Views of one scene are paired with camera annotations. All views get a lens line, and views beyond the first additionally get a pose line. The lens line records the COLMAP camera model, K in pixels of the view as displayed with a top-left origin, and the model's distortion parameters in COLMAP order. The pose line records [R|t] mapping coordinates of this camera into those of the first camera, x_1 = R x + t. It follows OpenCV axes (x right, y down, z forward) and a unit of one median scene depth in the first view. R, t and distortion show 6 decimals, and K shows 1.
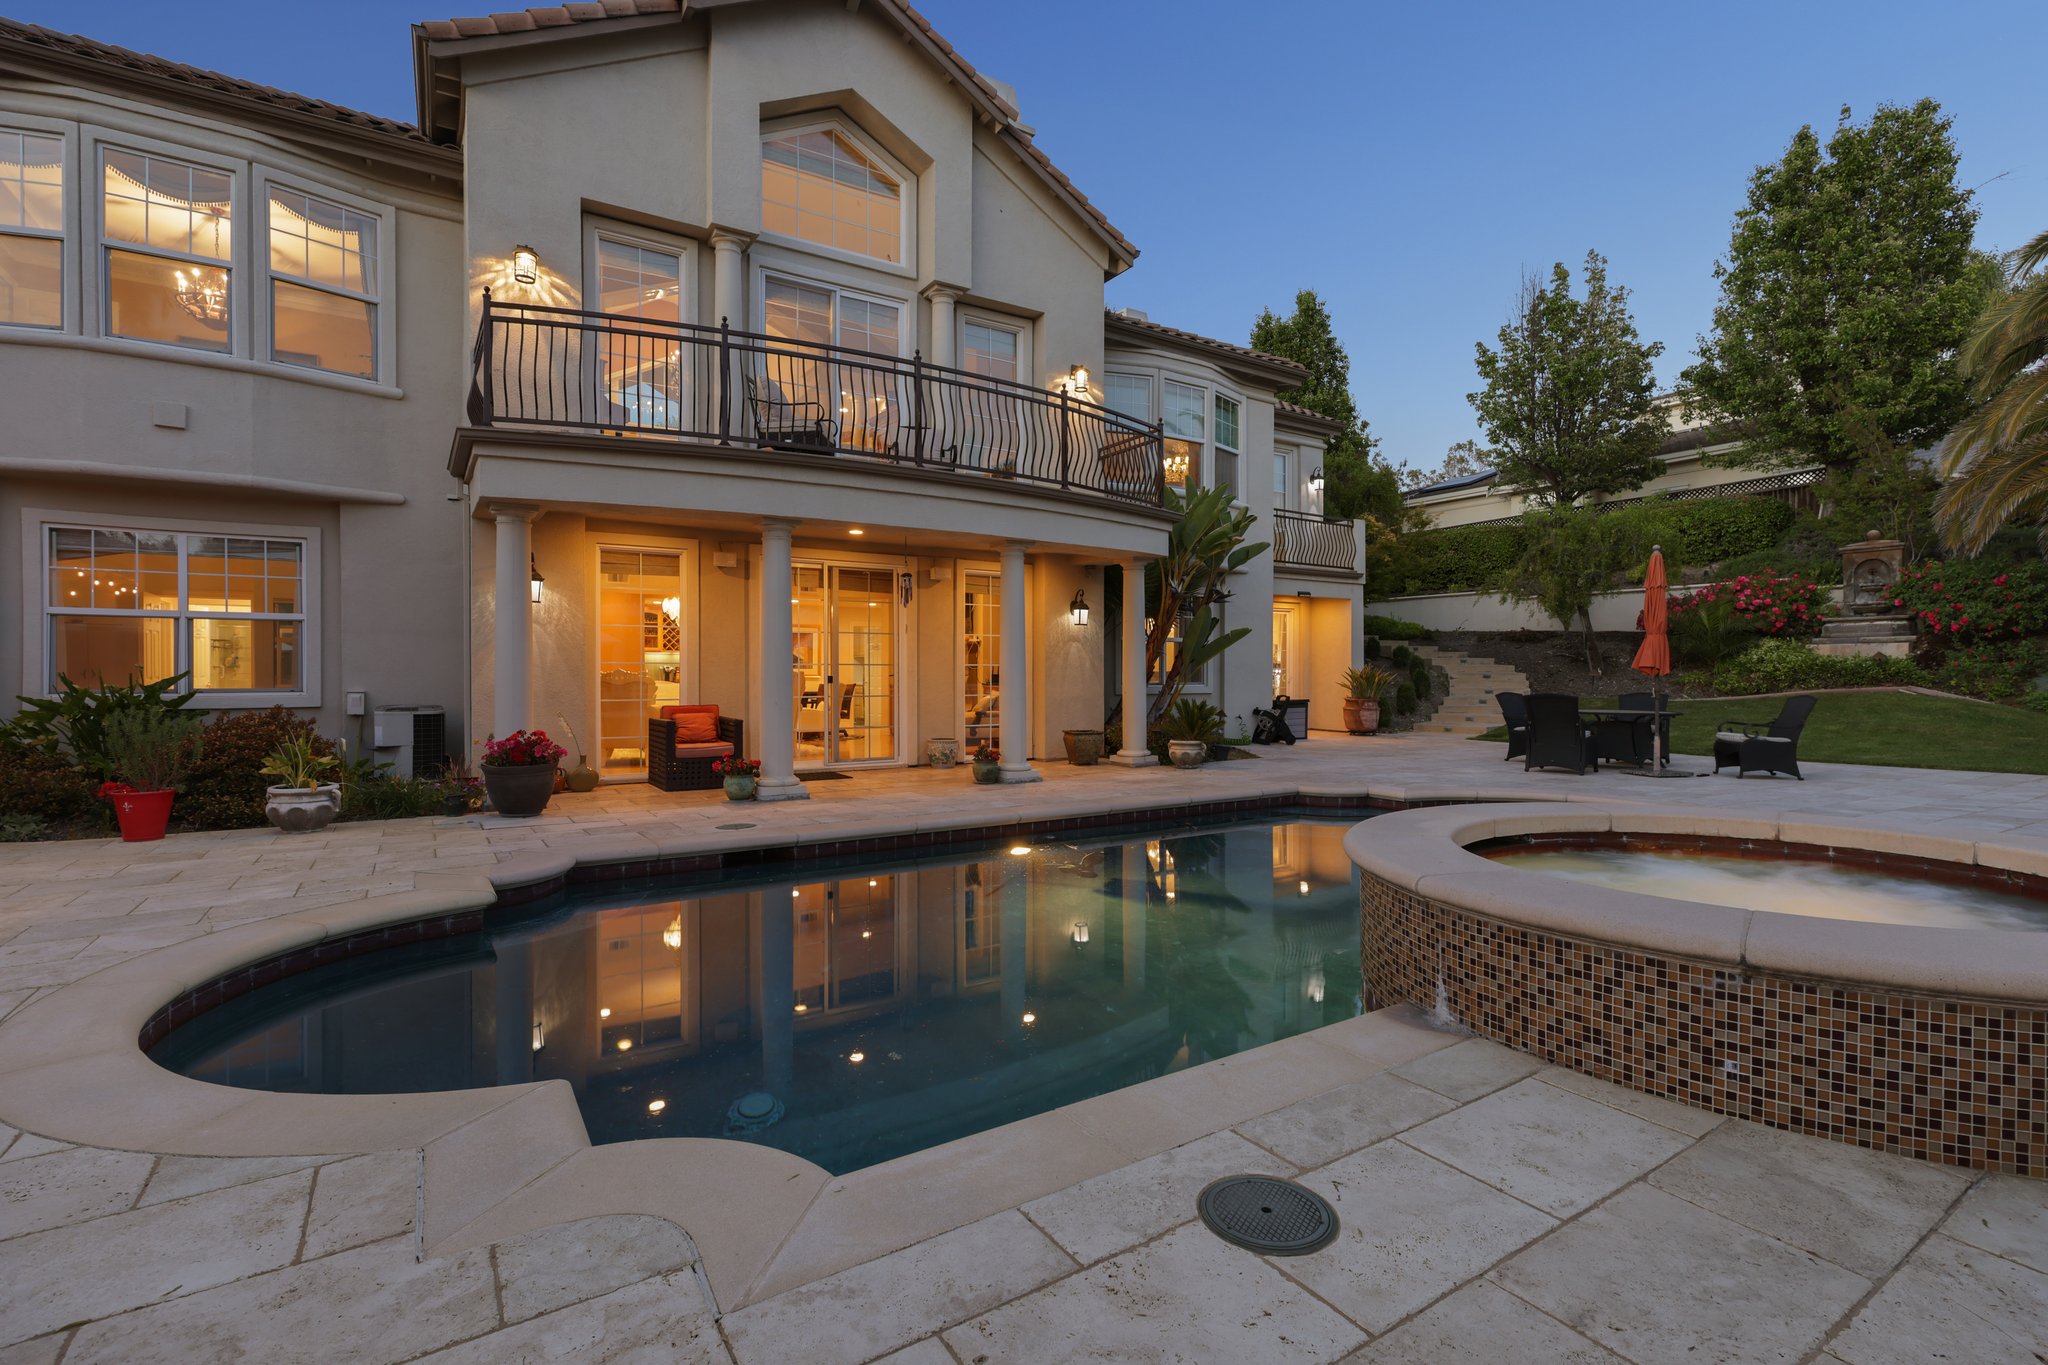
lens RADIAL K [[946.7, 0, 1027.5], [0, 946.7, 675.1], [0, 0, 1]] dist [-0.002569, 0.001557]
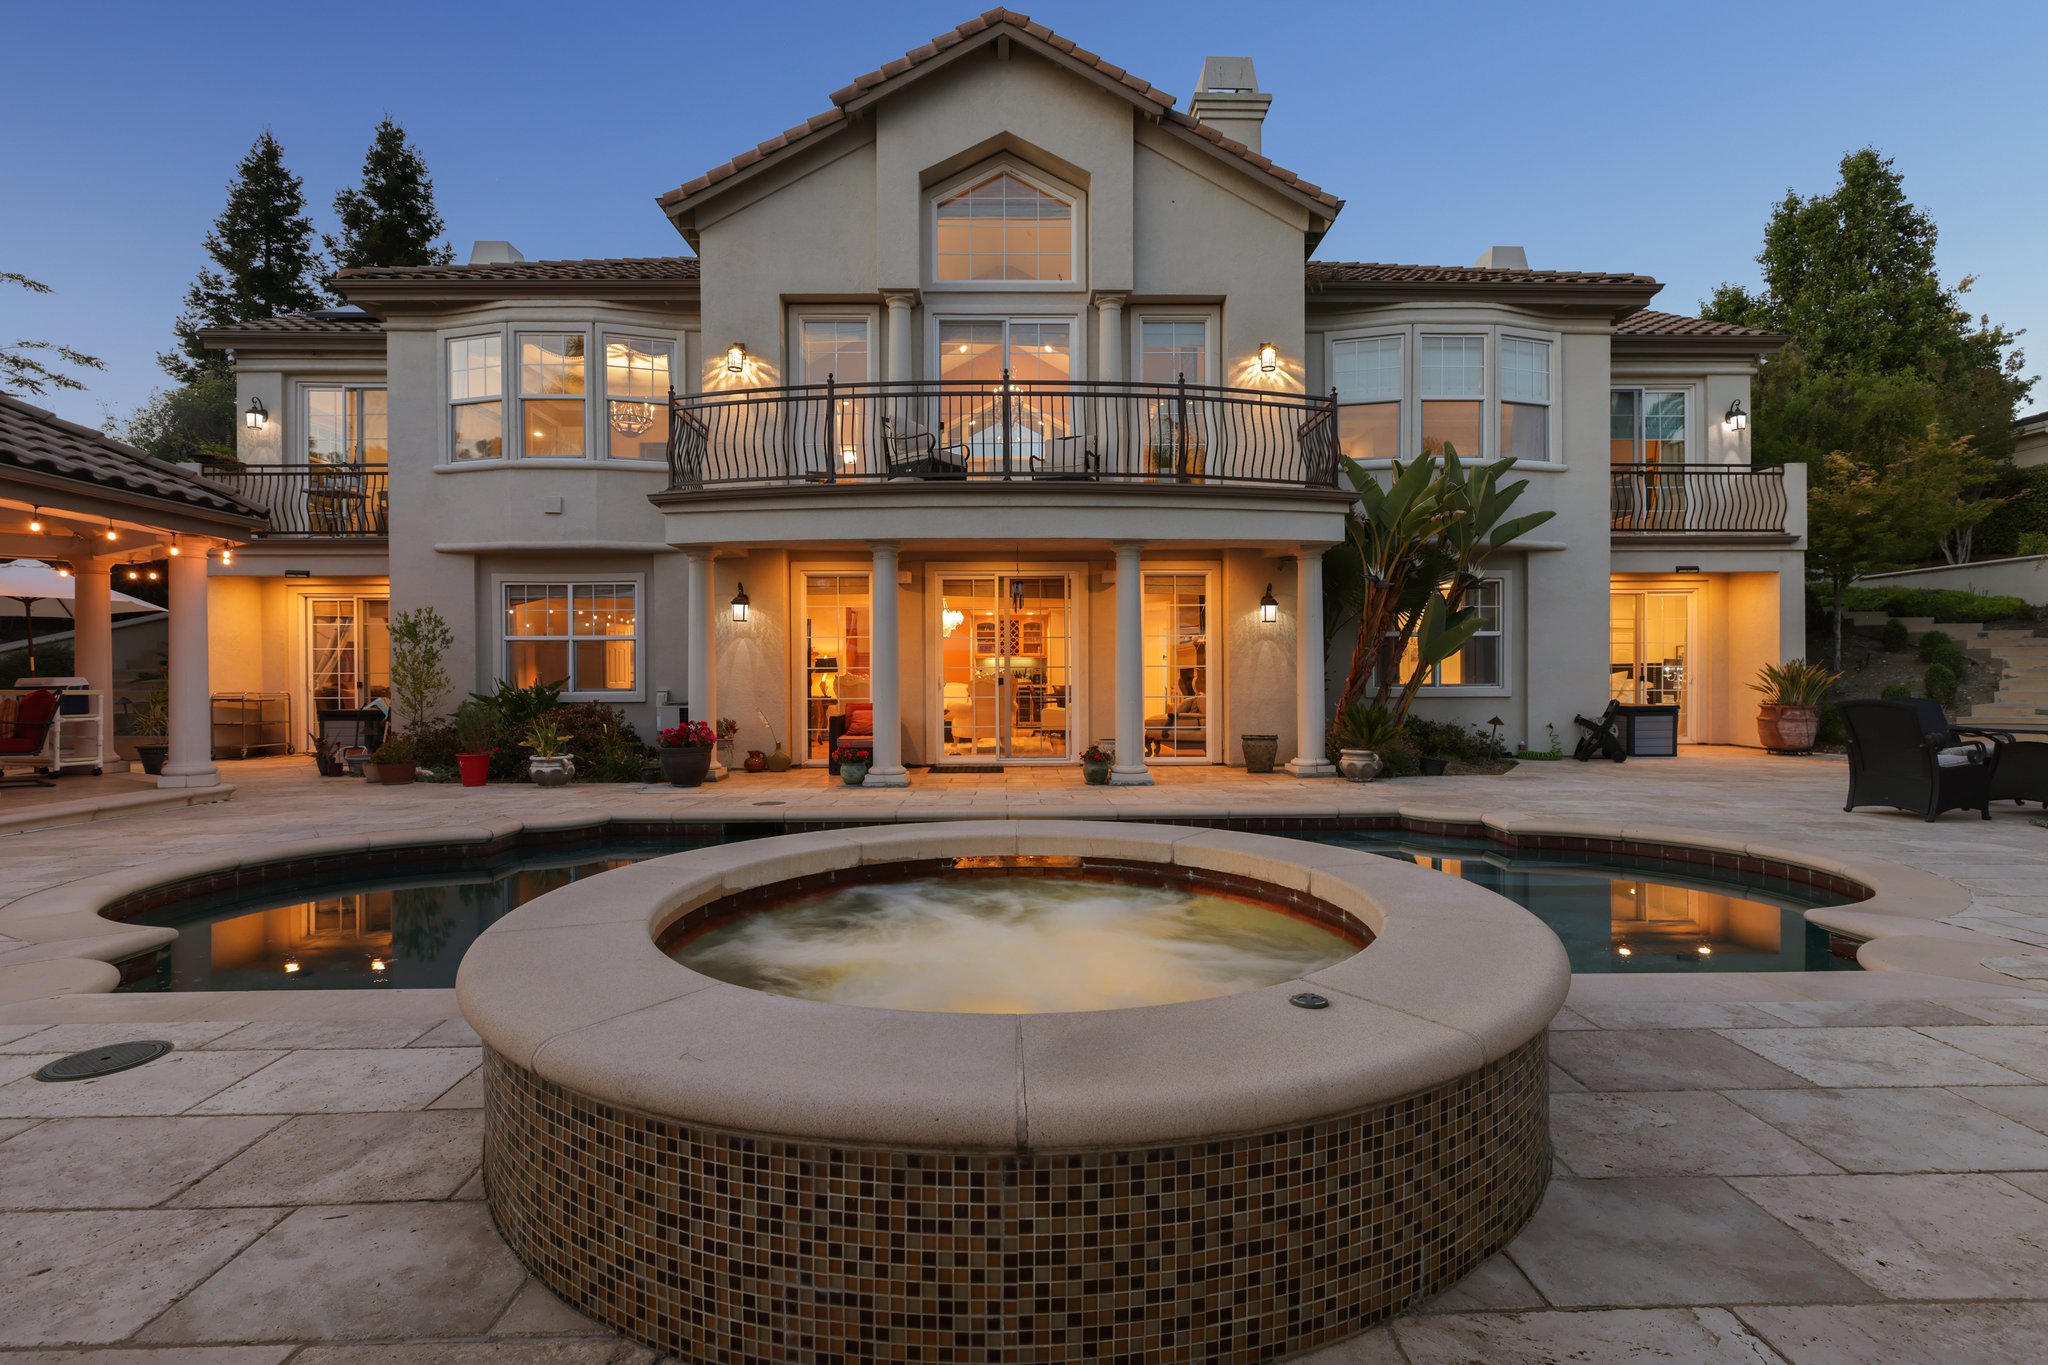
lens RADIAL K [[946.7, 0, 1028.2], [0, 946.7, 682.1], [0, 0, 1]] dist [-0.002569, 0.001557]
pose [[0.849333, -0.001583, -0.527856, 0.443412], [0.004640, 0.999979, 0.004467, 0.000913], [0.527838, -0.006243, 0.849322, 0.108543]]
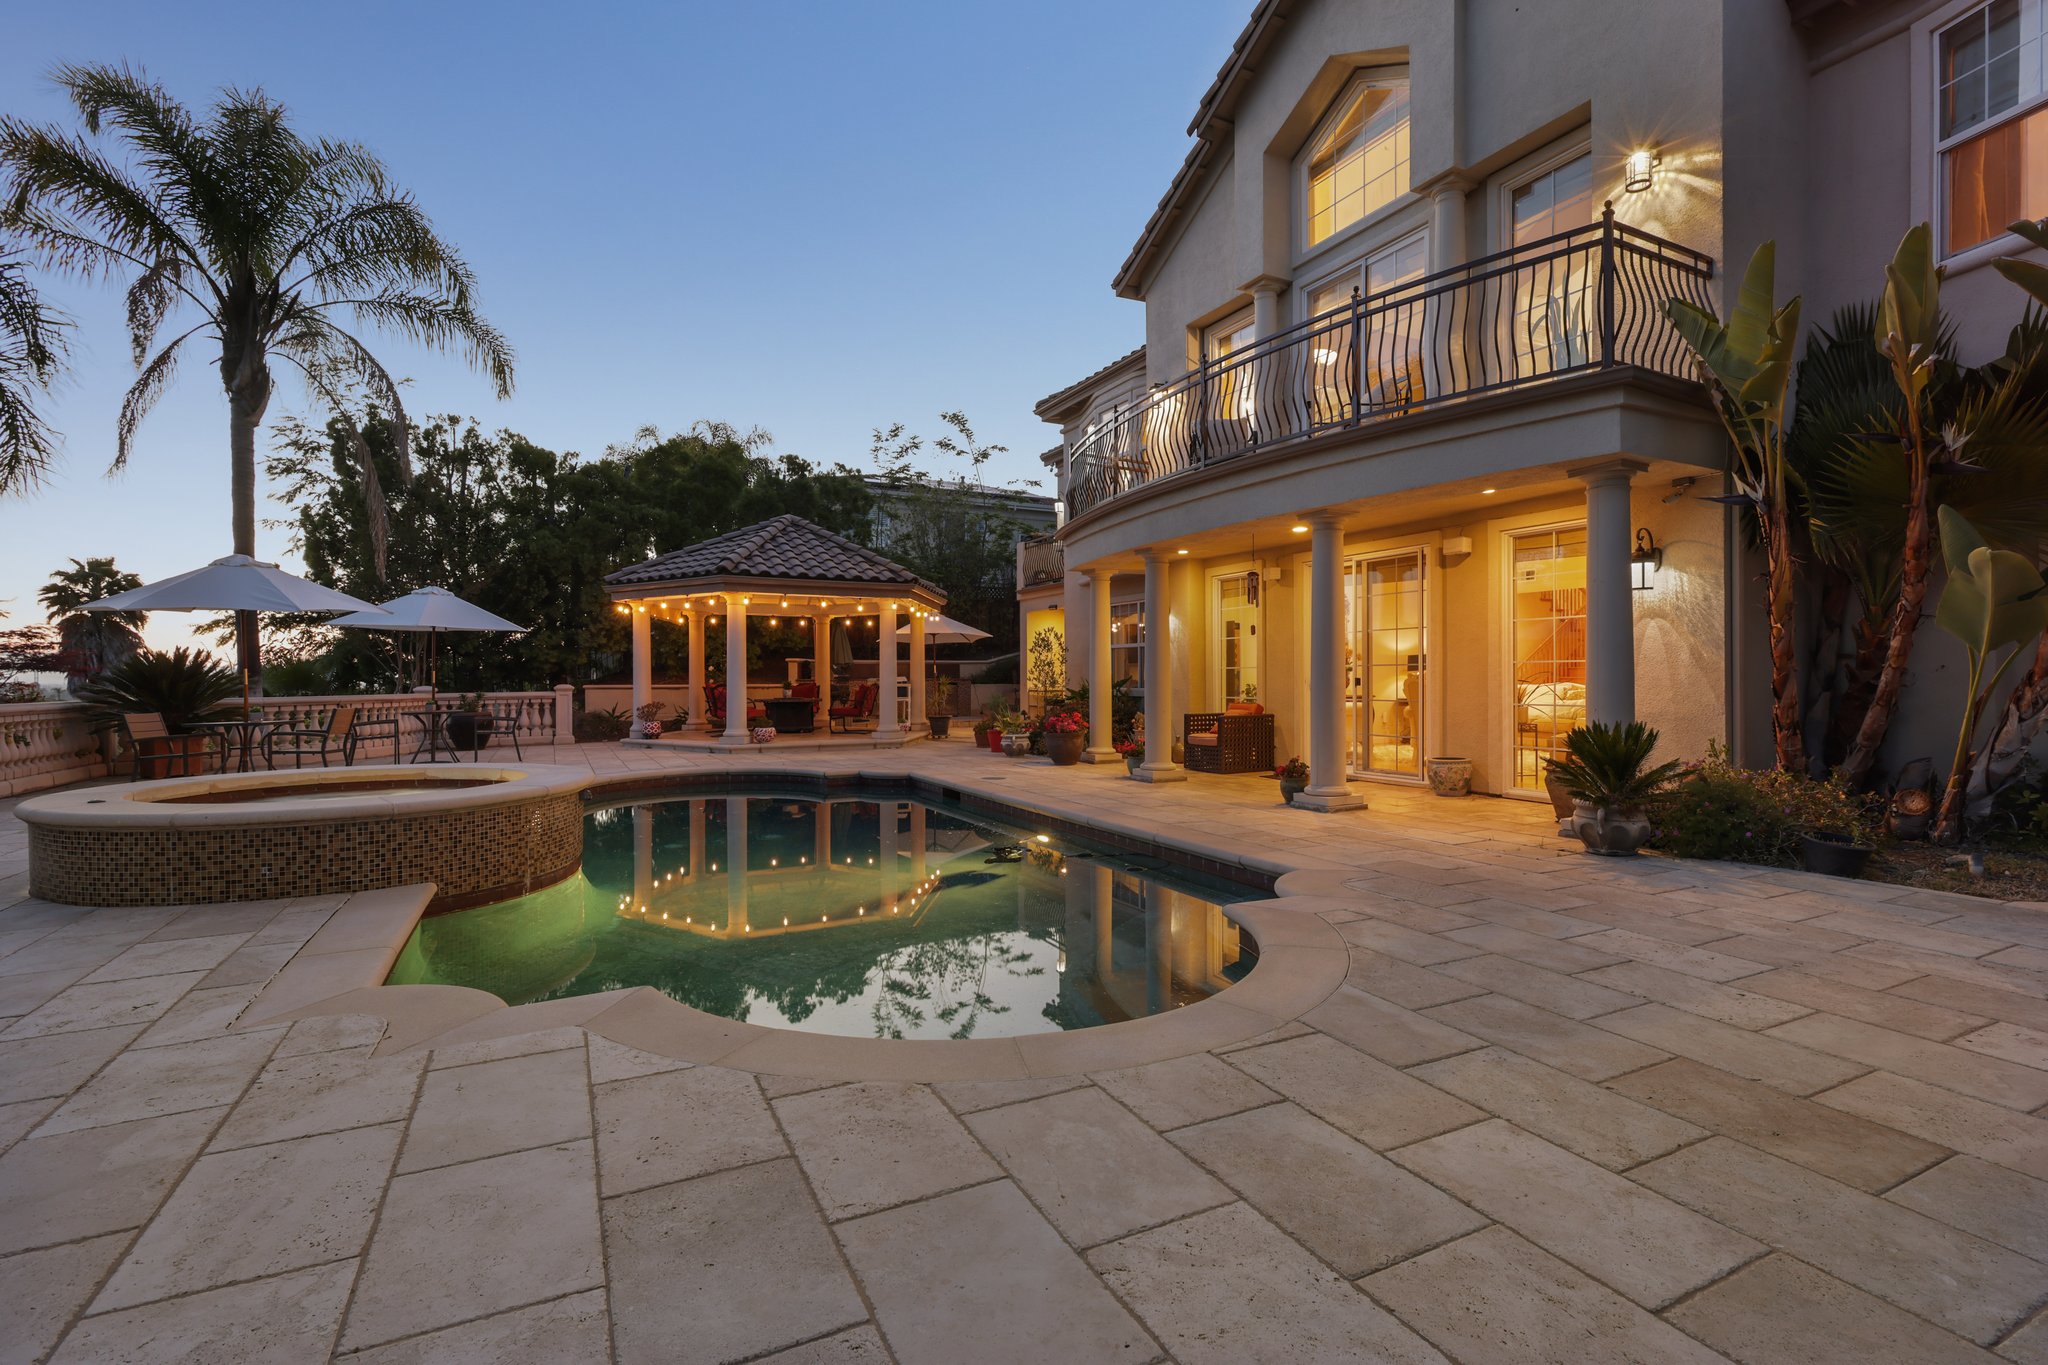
lens RADIAL K [[946.7, 0, 1026.4], [0, 946.7, 692.6], [0, 0, 1]] dist [-0.002569, 0.001557]
pose [[-0.103489, 0.011841, -0.994560, 0.870634], [0.003008, 0.999928, 0.011591, 0.004298], [0.994626, -0.001792, -0.103517, 0.874826]]
